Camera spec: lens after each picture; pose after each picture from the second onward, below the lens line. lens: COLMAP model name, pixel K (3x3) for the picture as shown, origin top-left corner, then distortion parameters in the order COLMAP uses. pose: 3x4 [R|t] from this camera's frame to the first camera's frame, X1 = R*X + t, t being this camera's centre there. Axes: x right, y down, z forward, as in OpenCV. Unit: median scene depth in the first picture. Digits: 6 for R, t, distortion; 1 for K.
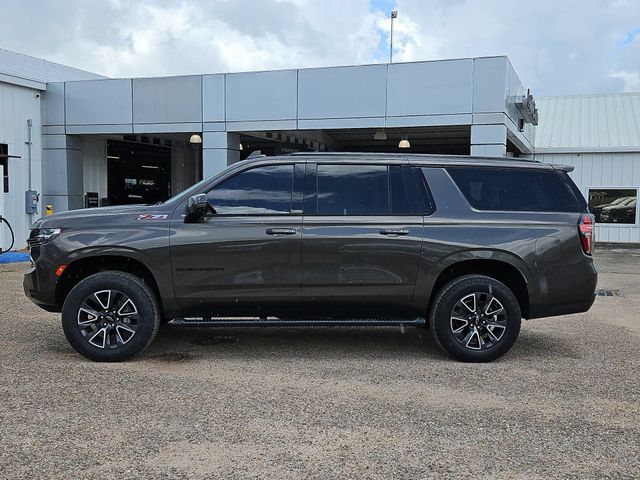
lens RADIAL K [[676.4, 0, 320.0], [0, 676.4, 240.0], [0, 0, 1]] dist [0.049322, -0.019335]
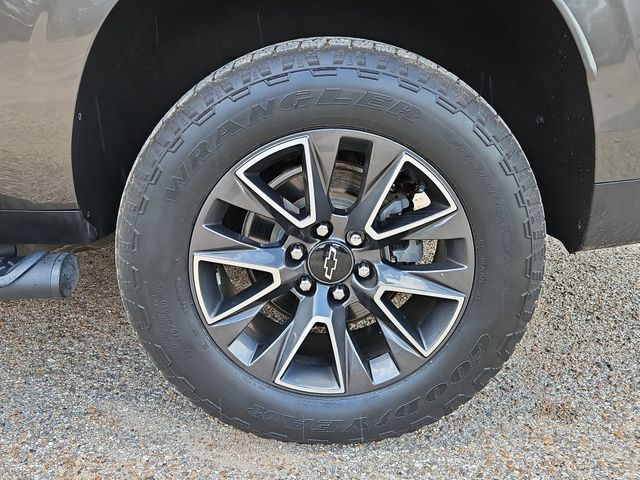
lens RADIAL K [[676.4, 0, 320.0], [0, 676.4, 240.0], [0, 0, 1]] dist [0.049322, -0.019335]
pose [[0.998101, -0.000837, -0.061599, 0.242088], [0.017681, 0.961729, 0.273431, 0.055114], [0.059013, -0.274001, 0.959917, 0.805652]]
